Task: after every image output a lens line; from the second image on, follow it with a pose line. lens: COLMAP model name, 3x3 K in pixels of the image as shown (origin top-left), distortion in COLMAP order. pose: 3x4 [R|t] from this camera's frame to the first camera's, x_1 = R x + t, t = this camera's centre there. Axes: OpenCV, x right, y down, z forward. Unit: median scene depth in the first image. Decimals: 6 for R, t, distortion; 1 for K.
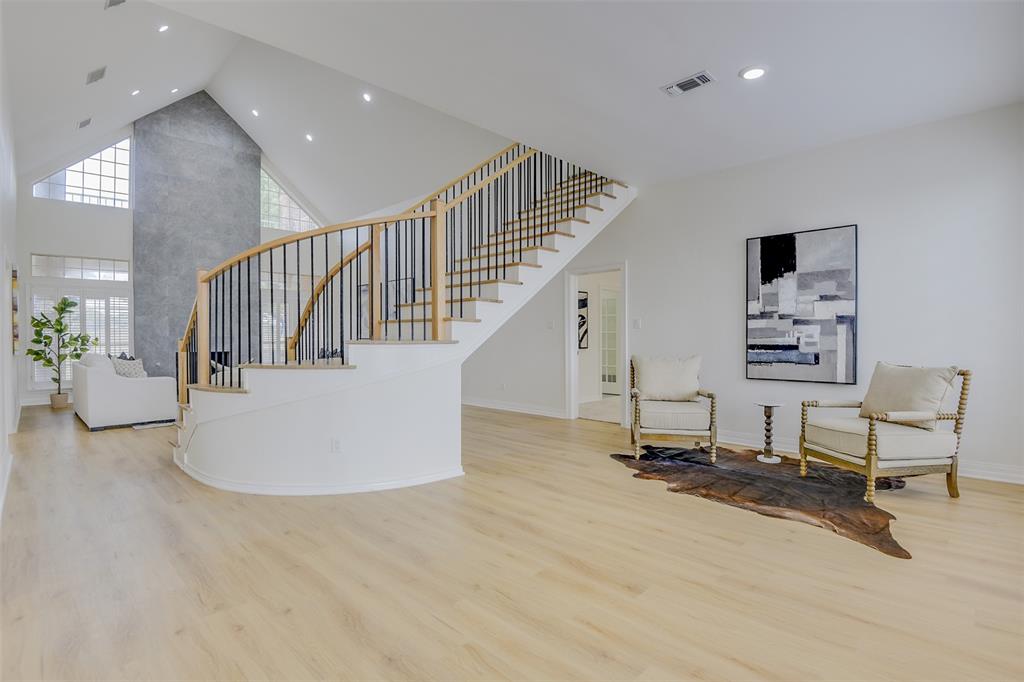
lens RADIAL K [[492.4, 0, 509.1], [0, 492.4, 342.9], [0, 0, 1]] dist [-0.024889, -0.009094]
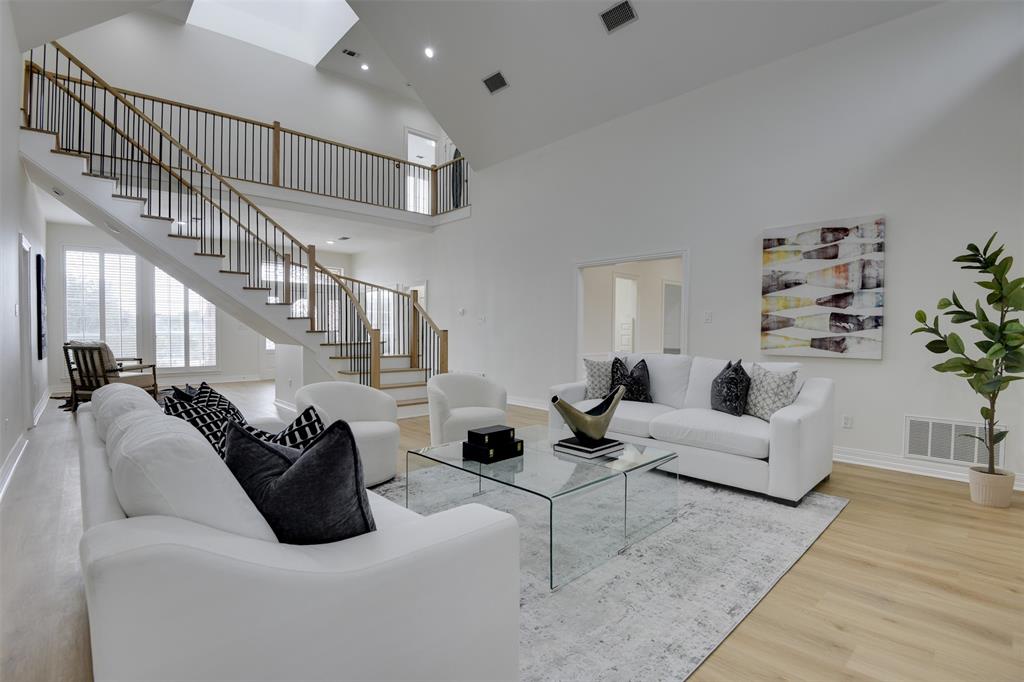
lens RADIAL K [[476.3, 0, 527.7], [0, 476.3, 337.4], [0, 0, 1]] dist [-0.015999, -0.015607]
pose [[-0.999353, -0.002999, 0.035834, -0.485243], [-0.001547, 0.999179, 0.040486, -0.020740], [-0.035926, 0.040404, -0.998537, 1.211791]]
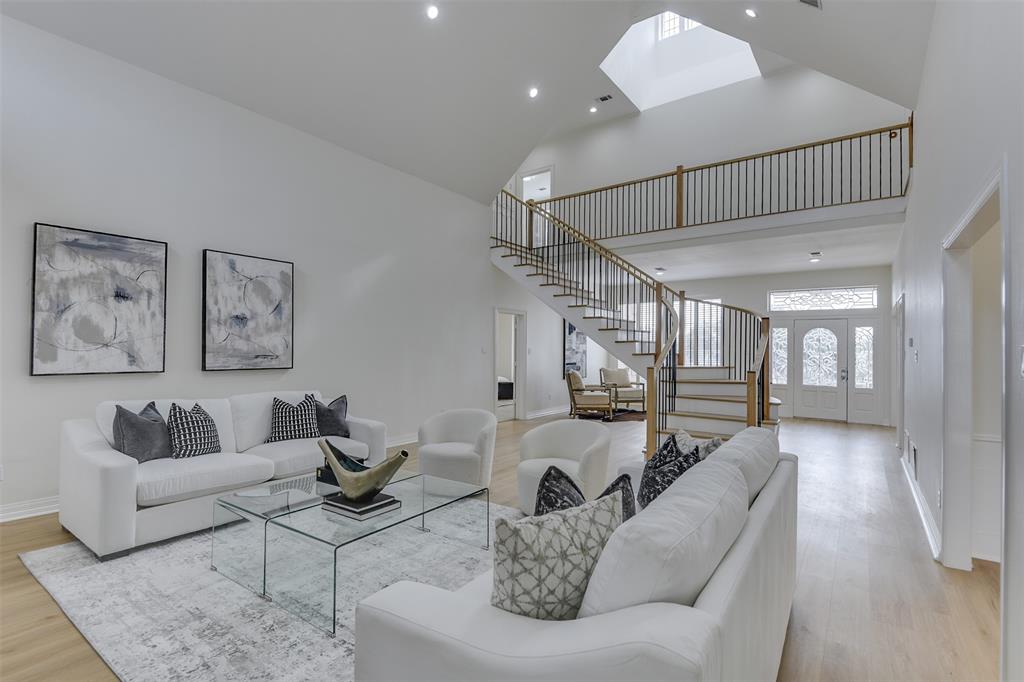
lens RADIAL K [[476.3, 0, 511.9], [0, 476.3, 349.3], [0, 0, 1]] dist [-0.015999, -0.015607]
pose [[-0.149622, 0.006874, 0.988719, -0.811039], [0.009637, 0.999938, -0.005494, -0.025048], [-0.988696, 0.008706, -0.149679, 0.845910]]
